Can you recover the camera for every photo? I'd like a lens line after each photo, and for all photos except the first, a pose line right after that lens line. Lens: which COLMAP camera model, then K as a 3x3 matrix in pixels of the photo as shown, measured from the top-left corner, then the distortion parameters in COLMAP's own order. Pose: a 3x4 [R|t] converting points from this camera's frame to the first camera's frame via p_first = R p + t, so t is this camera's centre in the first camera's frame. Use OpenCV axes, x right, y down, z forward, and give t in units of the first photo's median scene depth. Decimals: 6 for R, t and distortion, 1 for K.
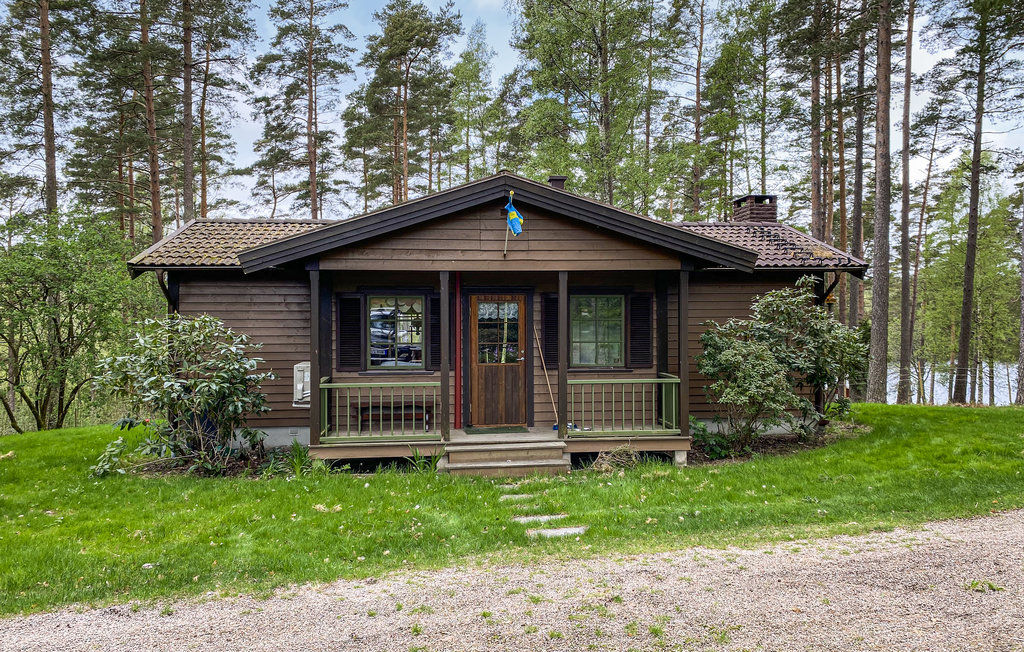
lens RADIAL K [[814.6, 0, 511.7], [0, 814.6, 327.9], [0, 0, 1]] dist [0.035185, -0.010233]
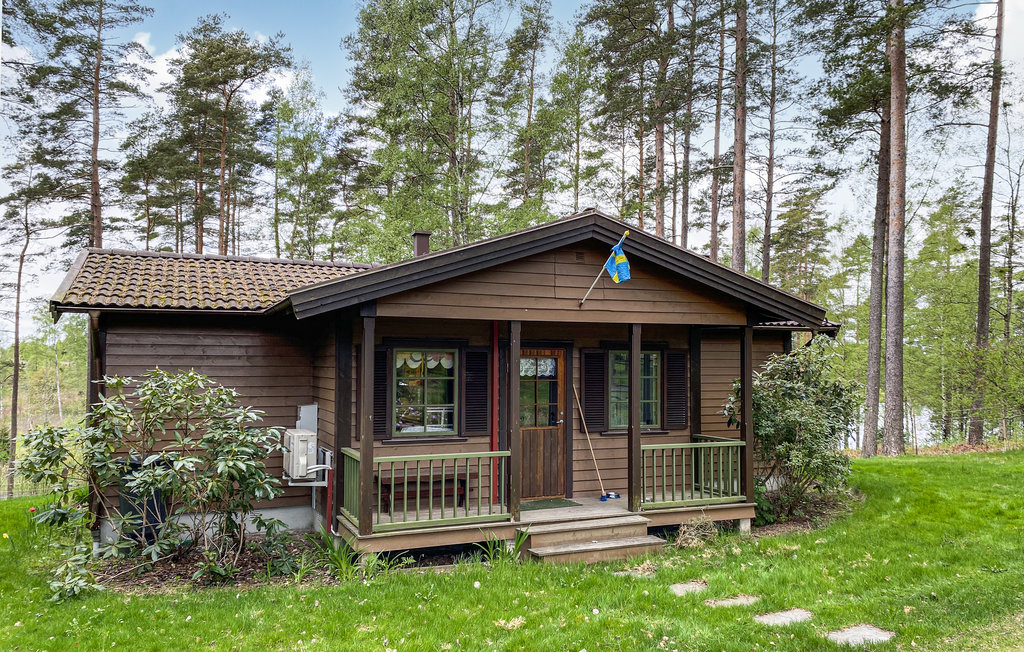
lens RADIAL K [[814.6, 0, 535.4], [0, 814.6, 356.3], [0, 0, 1]] dist [0.035185, -0.010233]
pose [[0.955109, 0.009186, 0.296111, -0.276505], [0.000804, 0.999435, -0.033598, -0.003499], [-0.296252, 0.032328, 0.954562, 0.157412]]
